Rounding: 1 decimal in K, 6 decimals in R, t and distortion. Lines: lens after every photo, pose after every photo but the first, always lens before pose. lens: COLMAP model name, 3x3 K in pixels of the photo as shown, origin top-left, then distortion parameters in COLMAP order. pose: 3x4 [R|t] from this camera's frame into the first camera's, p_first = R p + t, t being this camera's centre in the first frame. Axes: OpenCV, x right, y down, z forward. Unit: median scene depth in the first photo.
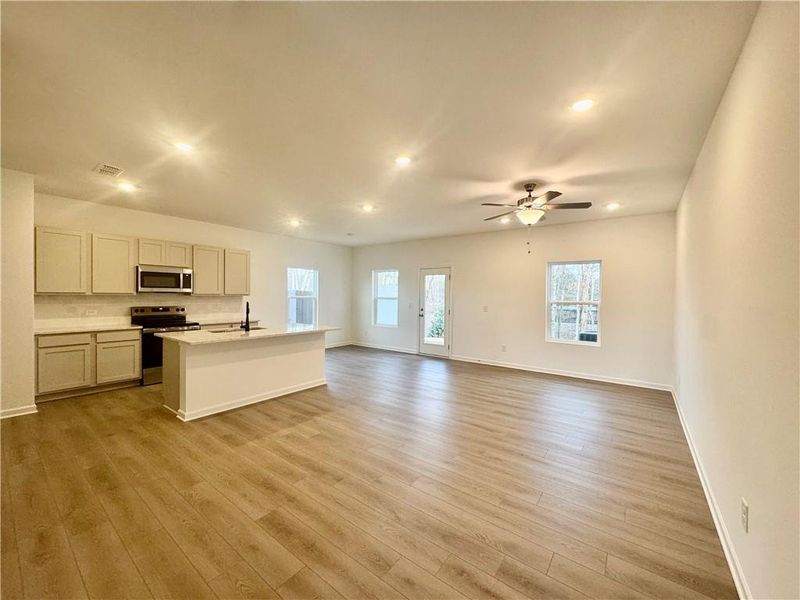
lens RADIAL K [[319.1, 0, 399.0], [0, 319.1, 298.7], [0, 0, 1]] dist [-0.003740, -0.000182]
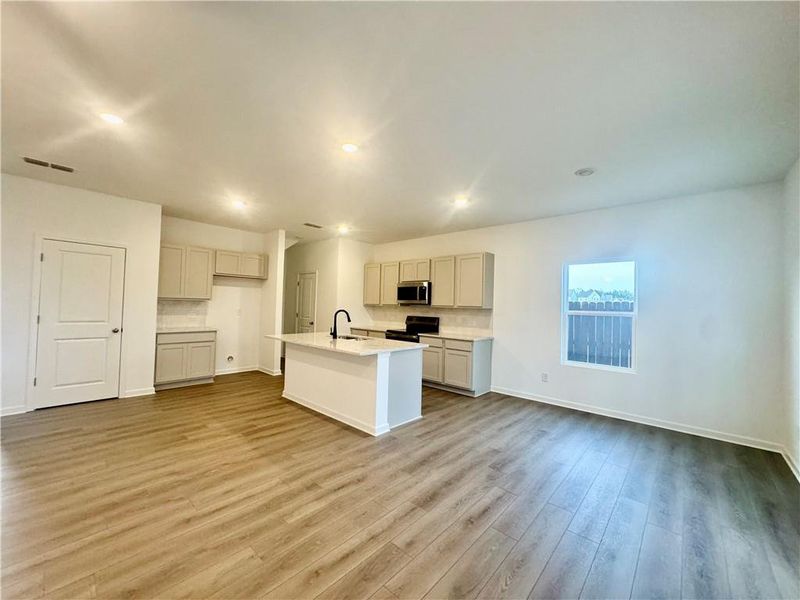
lens RADIAL K [[319.1, 0, 400.9], [0, 319.1, 298.6], [0, 0, 1]] dist [-0.003740, -0.000182]
pose [[-0.080529, -0.034176, -0.996166, 0.566834], [-0.040026, 0.998717, -0.031028, -0.001769], [0.995948, 0.037374, -0.081793, 1.413504]]
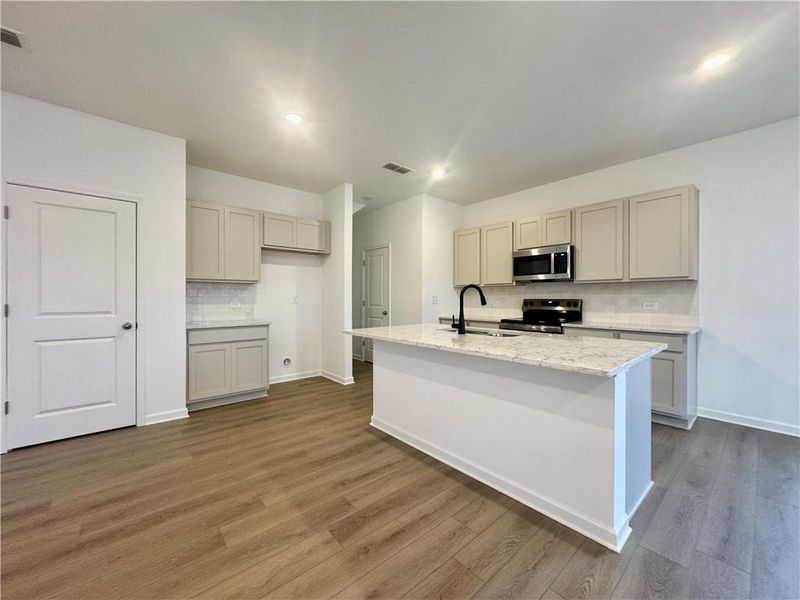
lens RADIAL K [[319.1, 0, 401.2], [0, 319.1, 300.2], [0, 0, 1]] dist [-0.003740, -0.000182]
pose [[-0.199868, -0.002109, -0.979821, 0.135210], [-0.014658, 0.999892, 0.000838, 0.044333], [0.979713, 0.014530, -0.199878, 1.107285]]
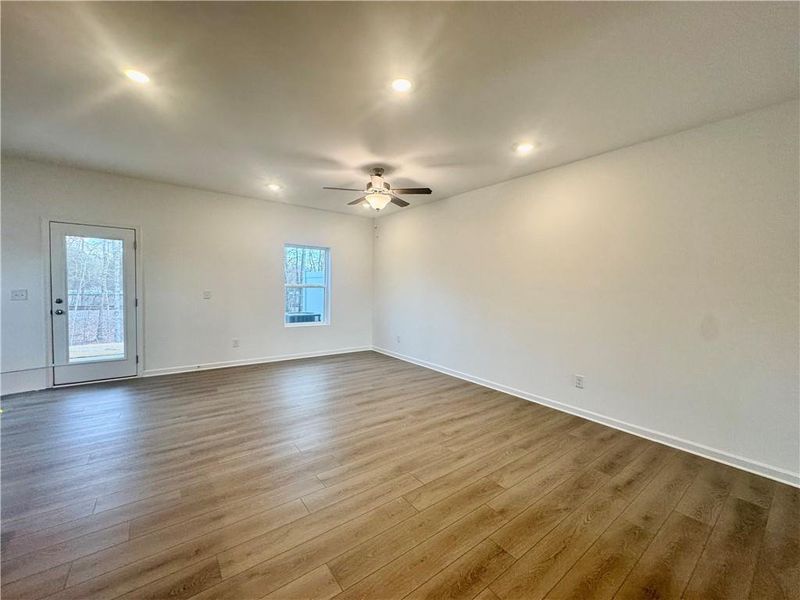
lens RADIAL K [[319.1, 0, 398.5], [0, 319.1, 298.7], [0, 0, 1]] dist [-0.003740, -0.000182]
pose [[0.267502, -0.044744, 0.962518, -0.541308], [-0.008525, 0.998772, 0.048799, 0.001229], [-0.963519, -0.021259, 0.266793, 0.644474]]
